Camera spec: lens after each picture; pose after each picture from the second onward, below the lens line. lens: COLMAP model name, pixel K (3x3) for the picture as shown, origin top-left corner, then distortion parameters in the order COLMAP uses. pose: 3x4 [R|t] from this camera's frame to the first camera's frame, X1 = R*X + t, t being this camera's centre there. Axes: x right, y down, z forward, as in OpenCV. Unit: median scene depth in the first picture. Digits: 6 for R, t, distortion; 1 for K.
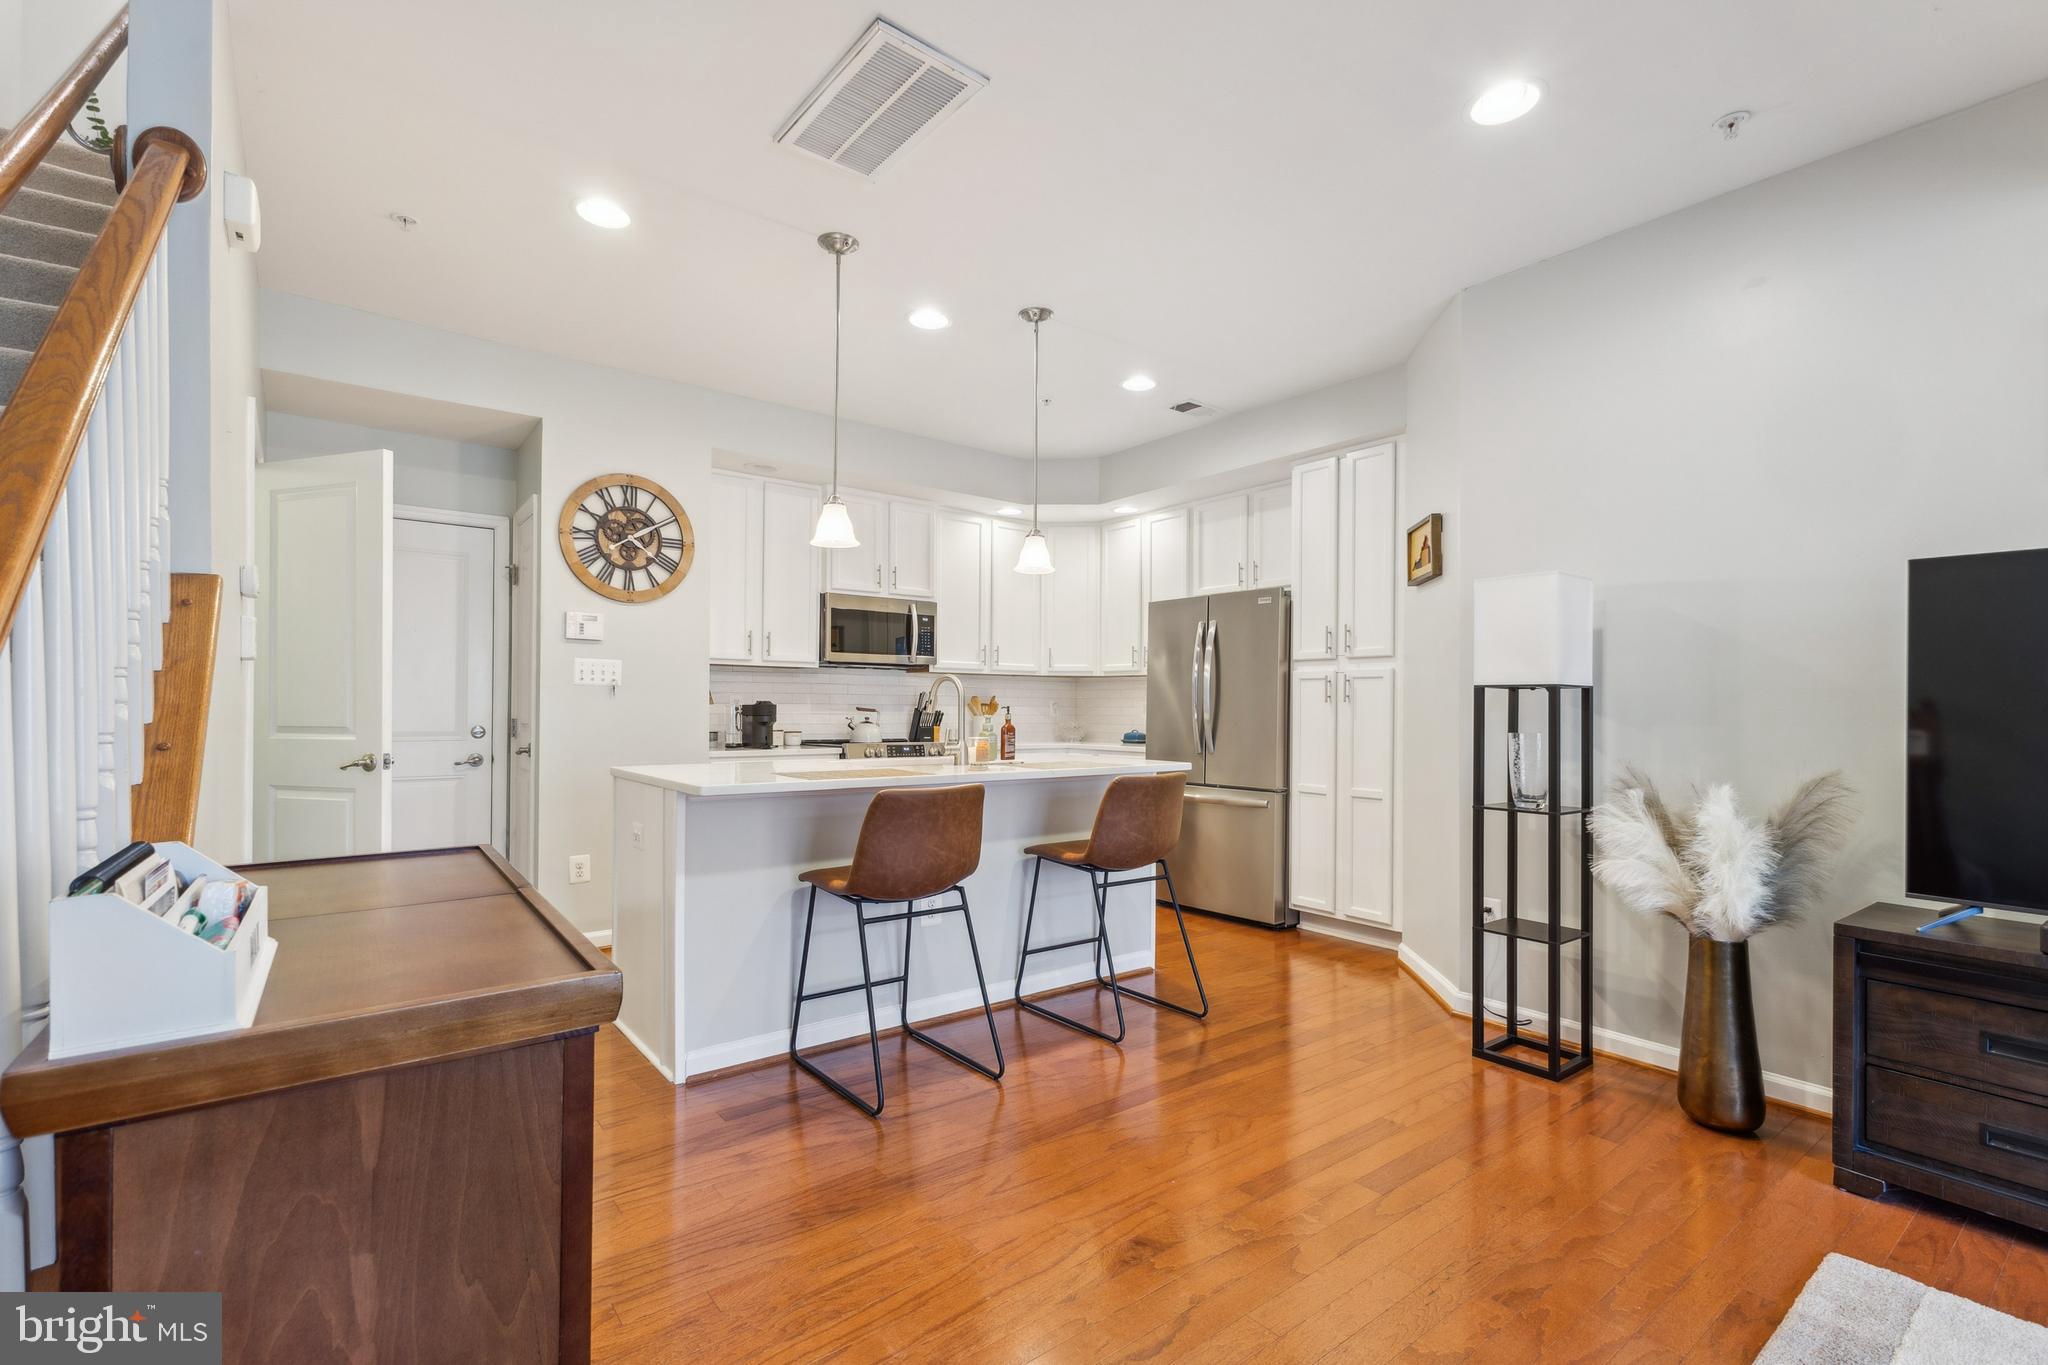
lens RADIAL K [[913.5, 0, 1016.5], [0, 913.5, 703.3], [0, 0, 1]] dist [0.011455, -0.001960]
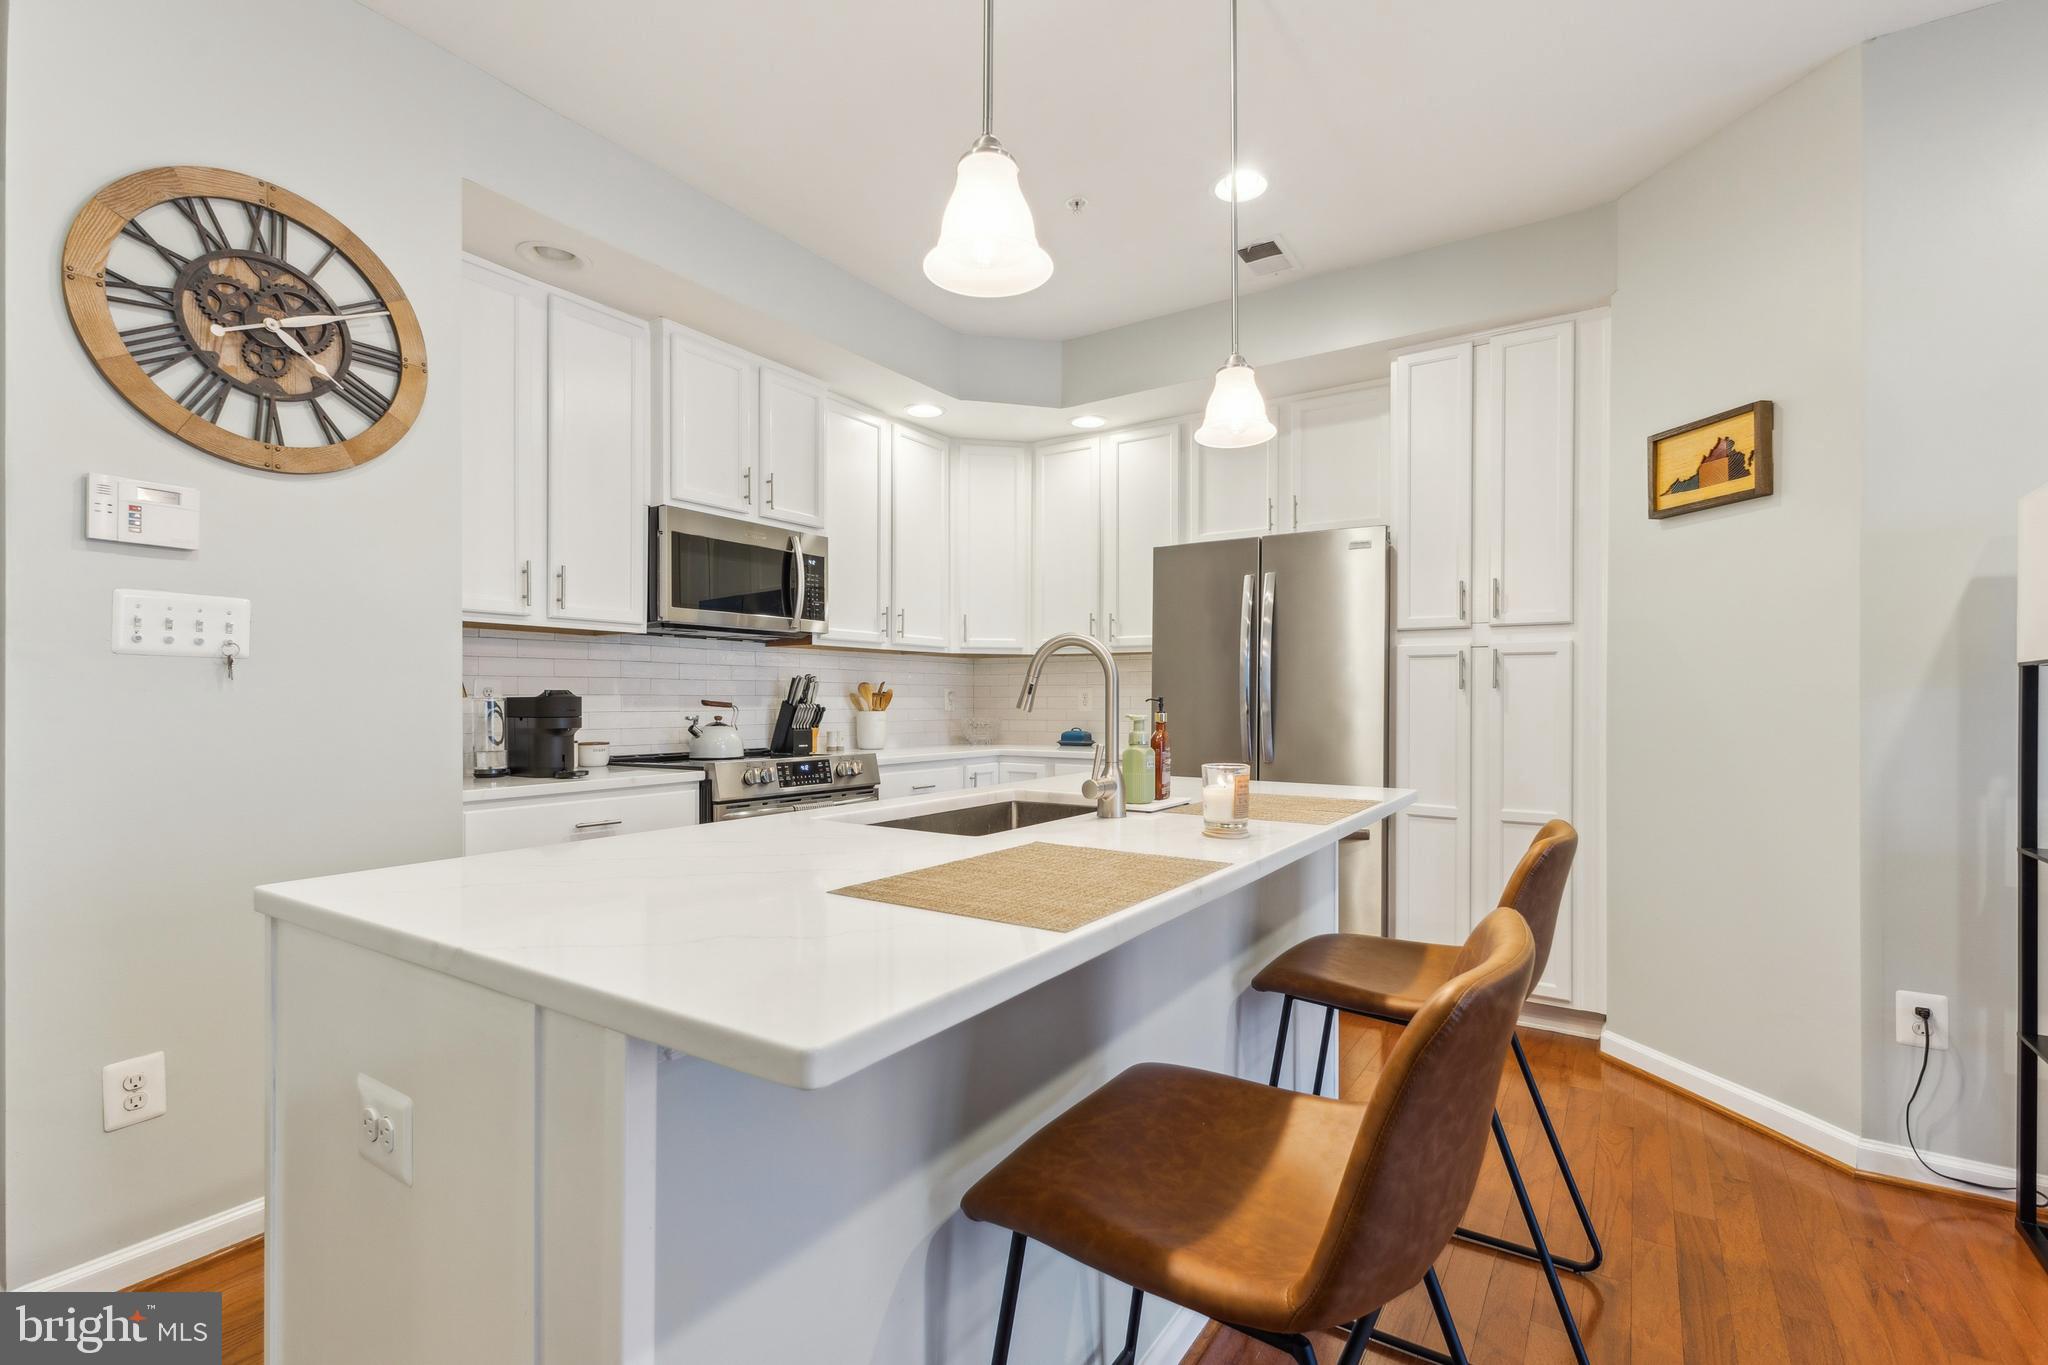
lens RADIAL K [[913.5, 0, 1023.0], [0, 913.5, 696.8], [0, 0, 1]] dist [0.011455, -0.001960]
pose [[0.946158, -0.006815, 0.323635, -0.222523], [0.005227, 0.999970, 0.005778, -0.000435], [-0.323664, -0.003775, 0.946164, 0.458990]]
